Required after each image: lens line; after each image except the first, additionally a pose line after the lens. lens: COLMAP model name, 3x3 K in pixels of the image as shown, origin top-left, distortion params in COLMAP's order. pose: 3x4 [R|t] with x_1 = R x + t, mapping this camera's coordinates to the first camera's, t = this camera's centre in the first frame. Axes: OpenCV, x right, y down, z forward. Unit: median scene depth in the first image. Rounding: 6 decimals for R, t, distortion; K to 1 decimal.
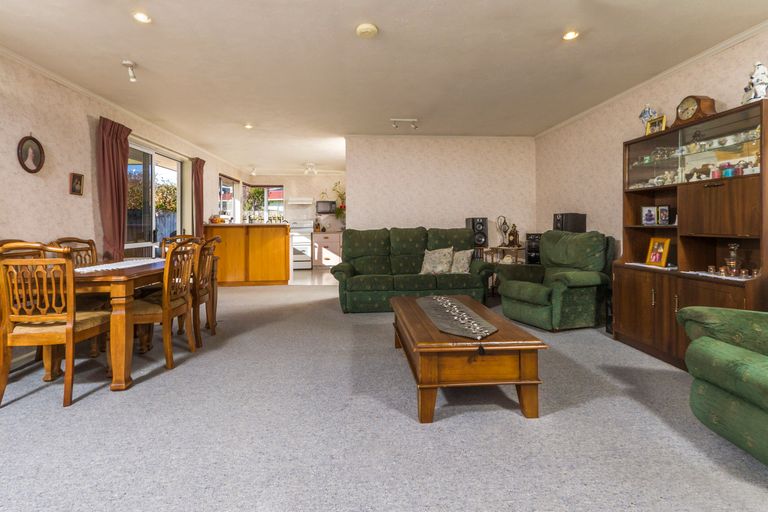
lens RADIAL K [[397.2, 0, 382.5], [0, 397.2, 219.5], [0, 0, 1]] dist [-0.000992, -0.000060]
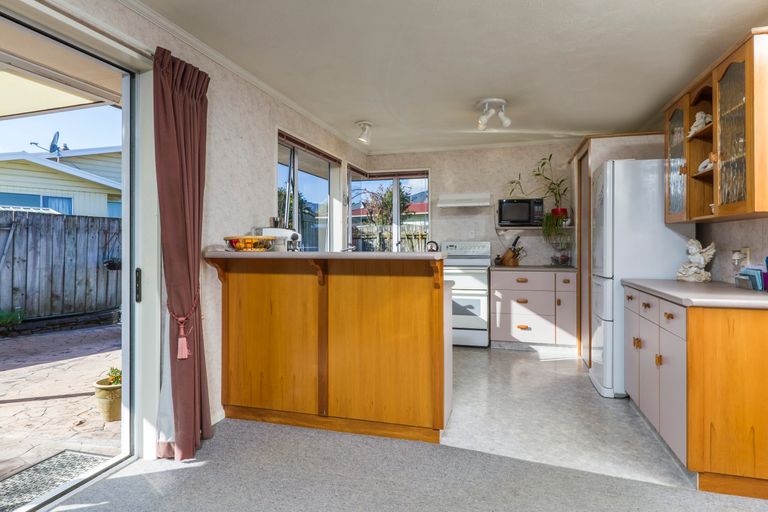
lens RADIAL K [[441.7, 0, 384.0], [0, 441.7, 256.0], [0, 0, 1]] dist [0.008462, 0.001300]
pose [[0.938288, 0.007890, -0.345765, -0.116194], [0.004609, 0.999366, 0.035313, 0.000313], [0.345824, -0.034727, 0.937656, 0.482059]]
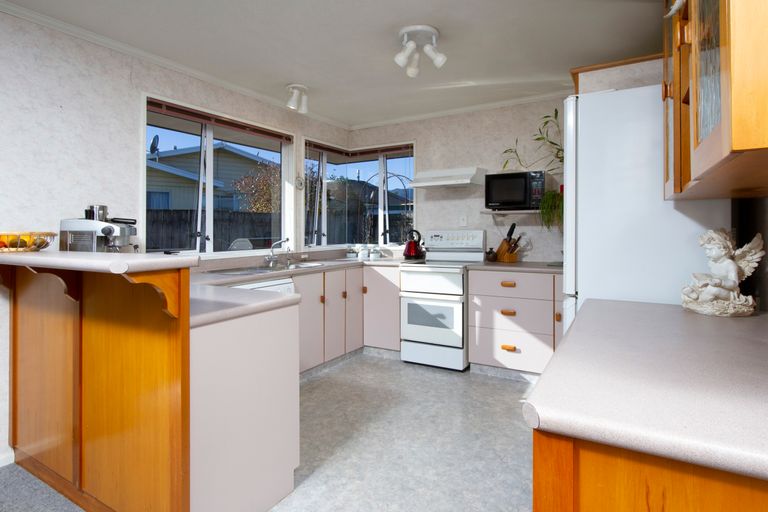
lens RADIAL K [[416.1, 0, 384.4], [0, 416.1, 238.7], [0, 0, 1]] dist [0.001211, -0.000113]
pose [[0.817435, 0.004954, -0.576000, -0.028142], [0.014497, 0.999469, 0.029170, -0.002498], [0.575839, -0.032195, 0.816929, 0.666357]]
